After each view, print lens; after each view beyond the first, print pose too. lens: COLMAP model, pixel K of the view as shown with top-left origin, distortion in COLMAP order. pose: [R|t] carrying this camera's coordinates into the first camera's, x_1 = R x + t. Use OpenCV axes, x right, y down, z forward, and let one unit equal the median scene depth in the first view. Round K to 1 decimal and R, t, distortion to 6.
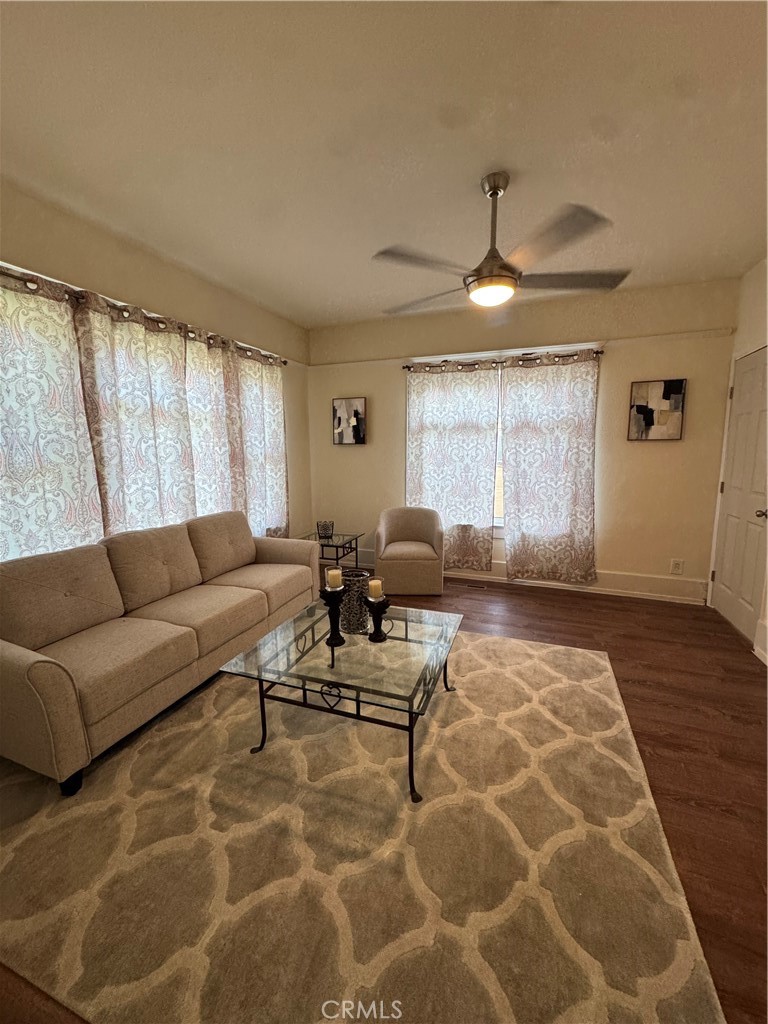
lens RADIAL K [[405.3, 0, 384.0], [0, 405.3, 512.0], [0, 0, 1]] dist [0.000686, -0.000158]
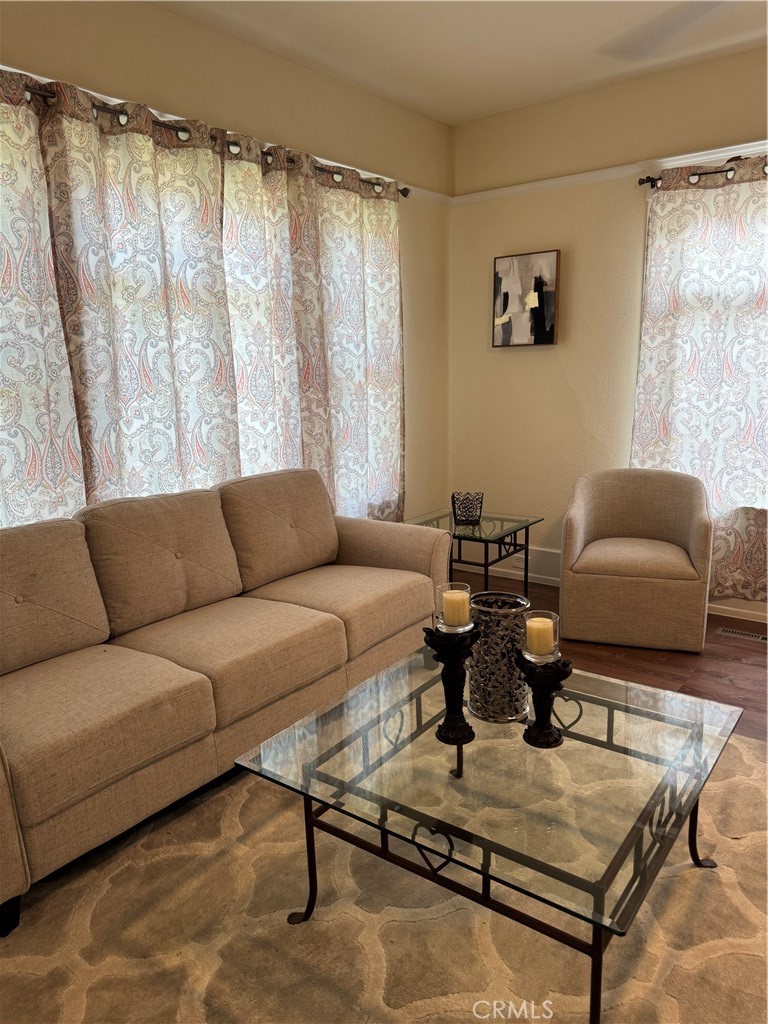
lens RADIAL K [[714.5, 0, 384.0], [0, 714.5, 512.0], [0, 0, 1]] dist [0.053335, -0.066495]
pose [[0.956634, 0.039845, -0.288553, 0.032661], [-0.025220, 0.998210, 0.054226, 0.001015], [0.290198, -0.044597, 0.955927, 0.111421]]
